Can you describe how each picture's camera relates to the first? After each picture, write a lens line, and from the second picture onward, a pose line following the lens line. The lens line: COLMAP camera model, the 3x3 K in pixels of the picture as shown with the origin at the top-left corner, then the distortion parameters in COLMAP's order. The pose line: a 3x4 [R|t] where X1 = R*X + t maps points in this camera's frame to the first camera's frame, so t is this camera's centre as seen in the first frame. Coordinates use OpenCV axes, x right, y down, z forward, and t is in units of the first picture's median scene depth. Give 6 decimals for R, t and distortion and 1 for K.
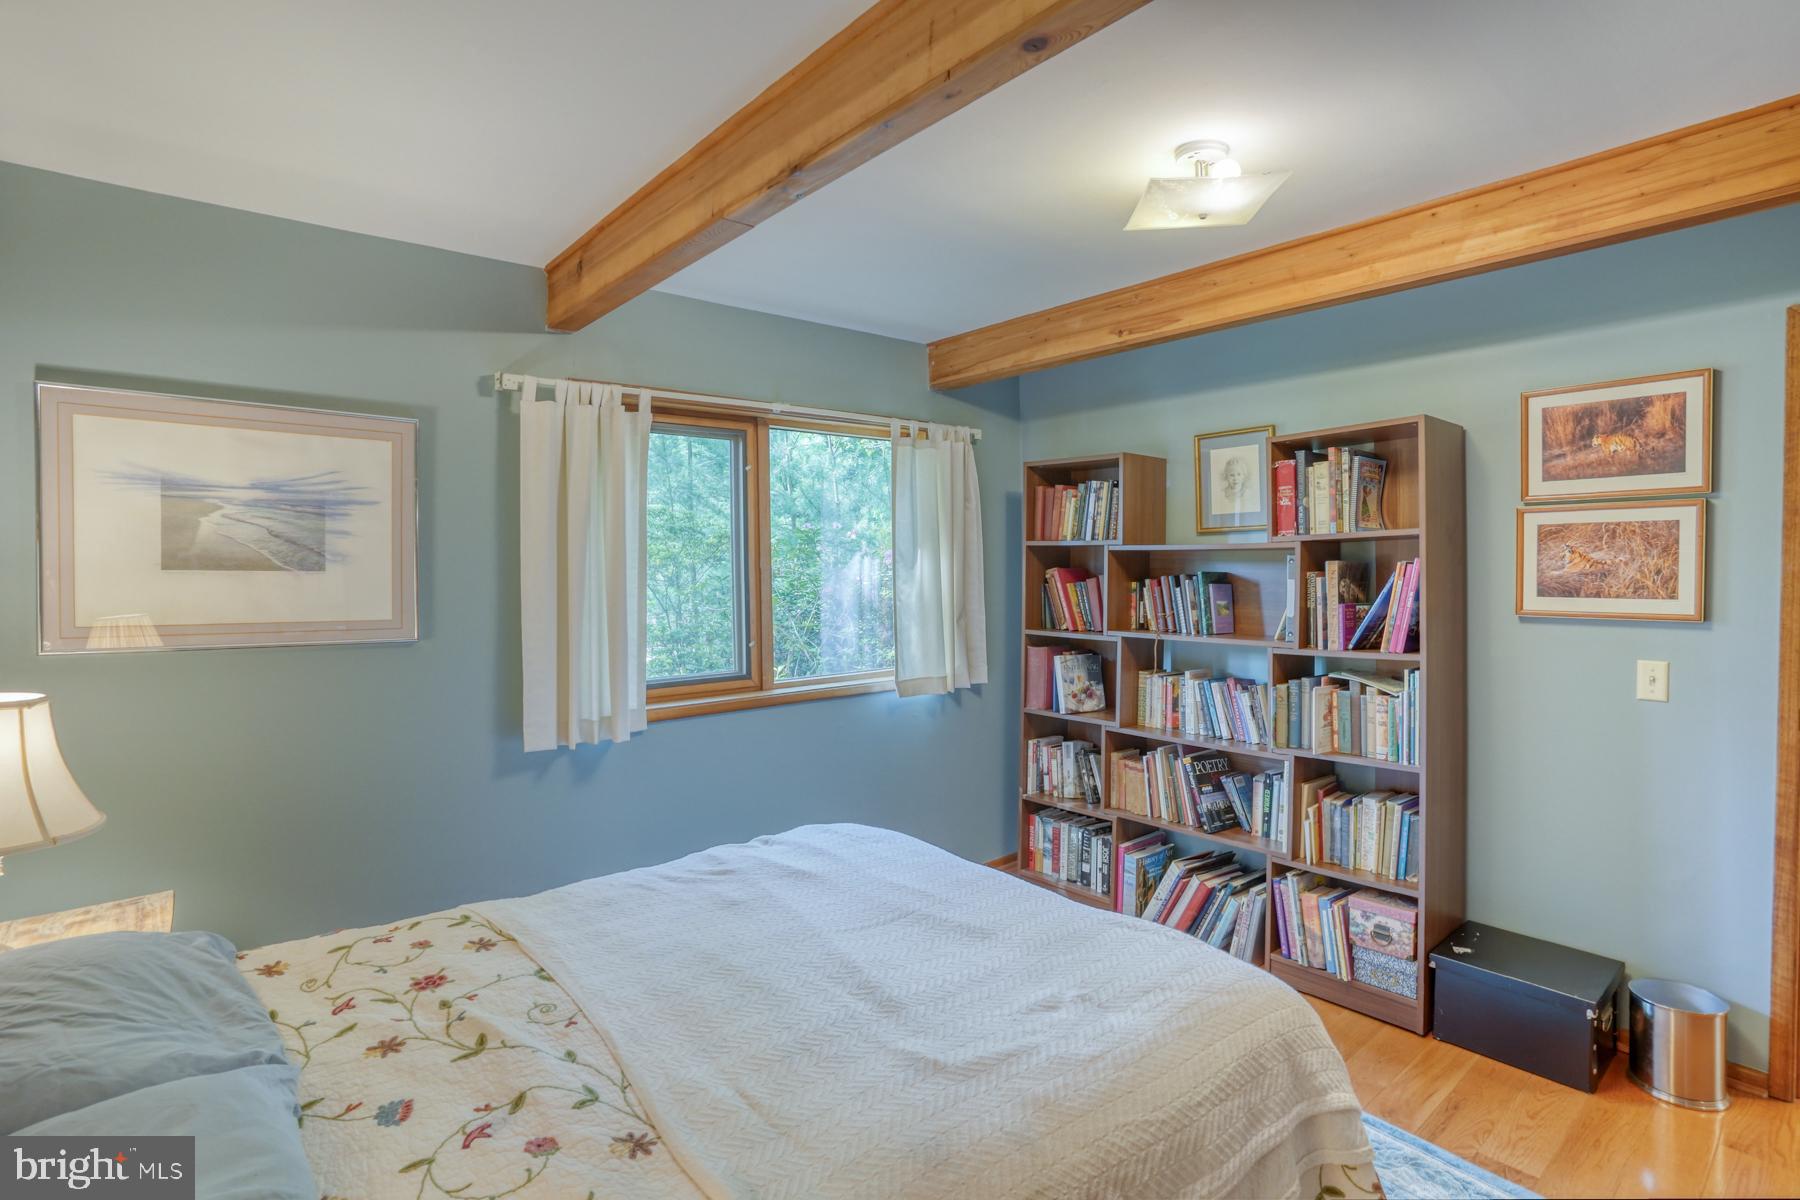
lens RADIAL K [[914.5, 0, 894.8], [0, 914.5, 581.4], [0, 0, 1]] dist [-0.002503, -0.000186]
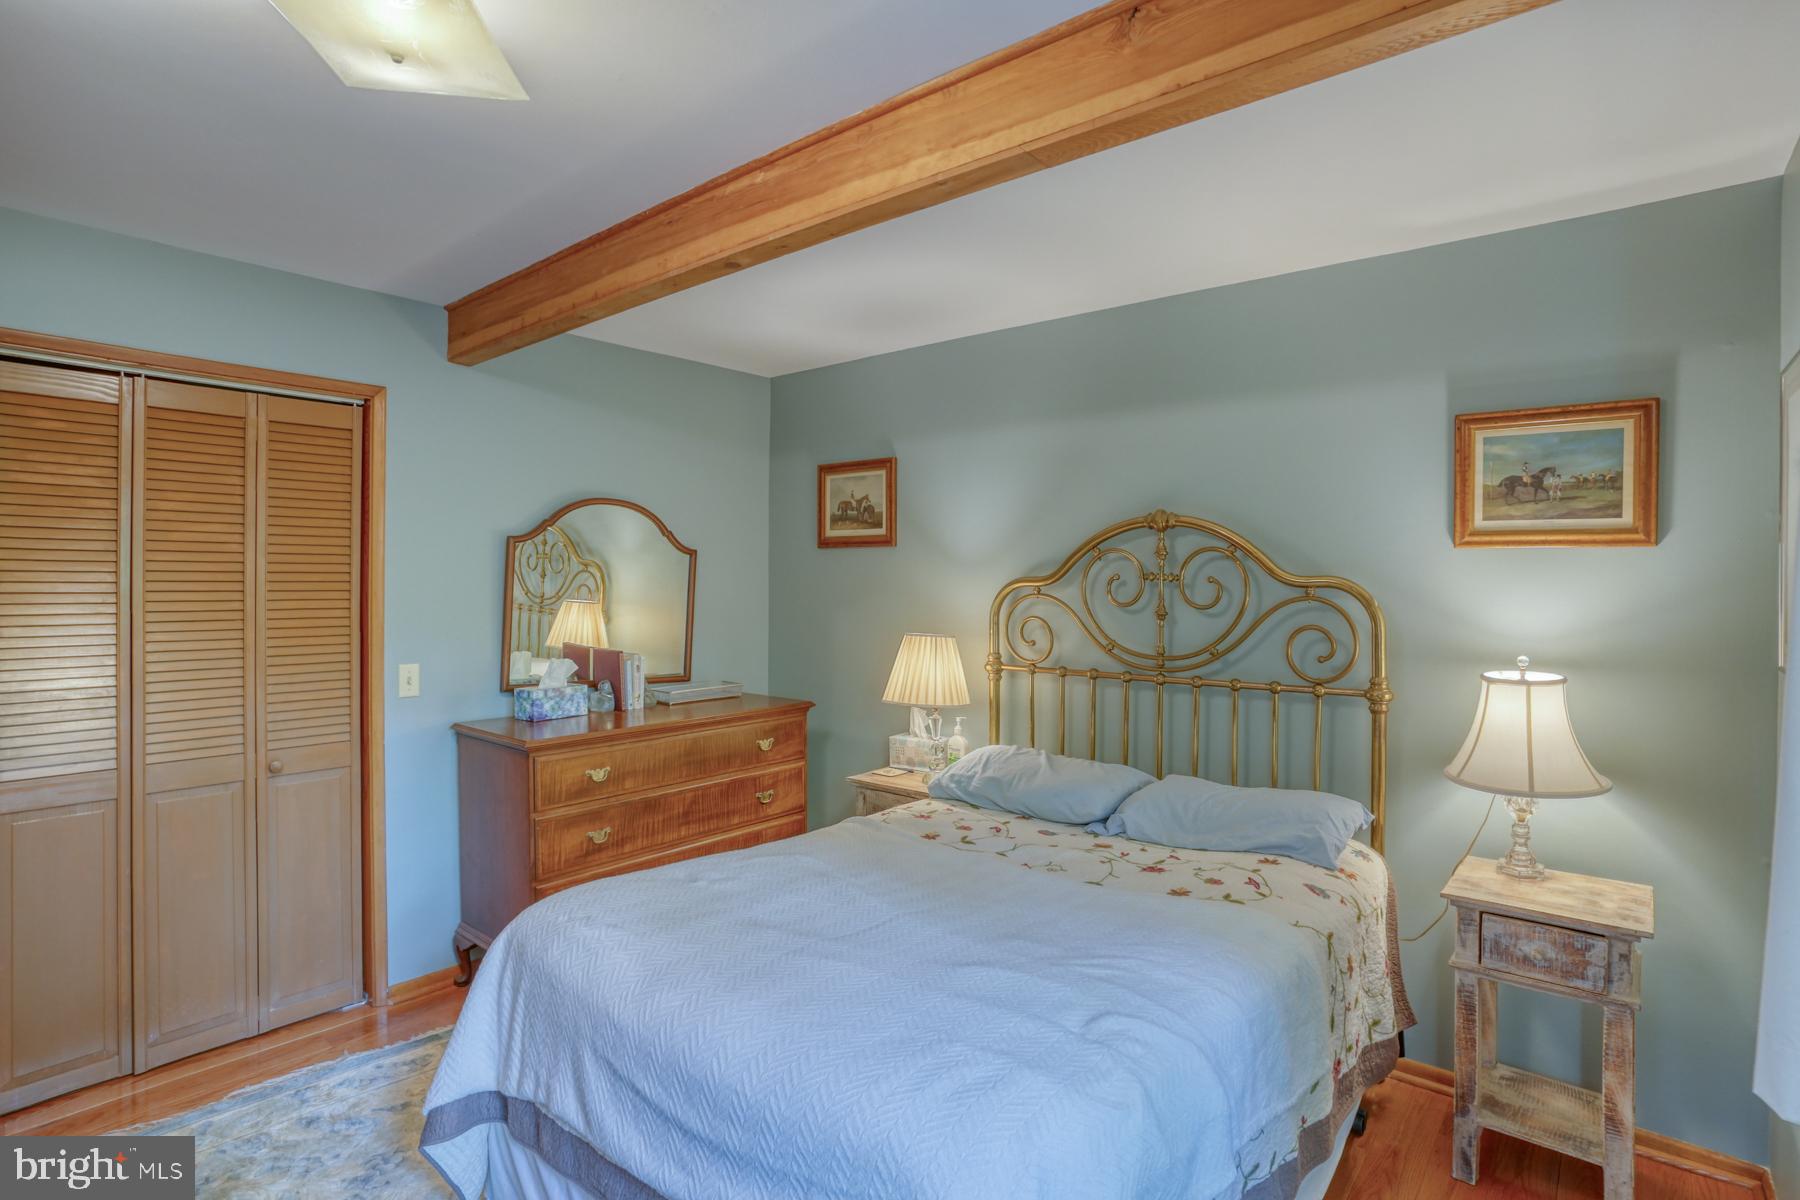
lens RADIAL K [[914.5, 0, 894.8], [0, 914.5, 581.4], [0, 0, 1]] dist [-0.002503, -0.000186]
pose [[-0.986177, 0.001376, -0.165689, 0.109528], [-0.000852, 0.999910, 0.013377, -0.022215], [0.165693, 0.013334, -0.986087, 2.160833]]
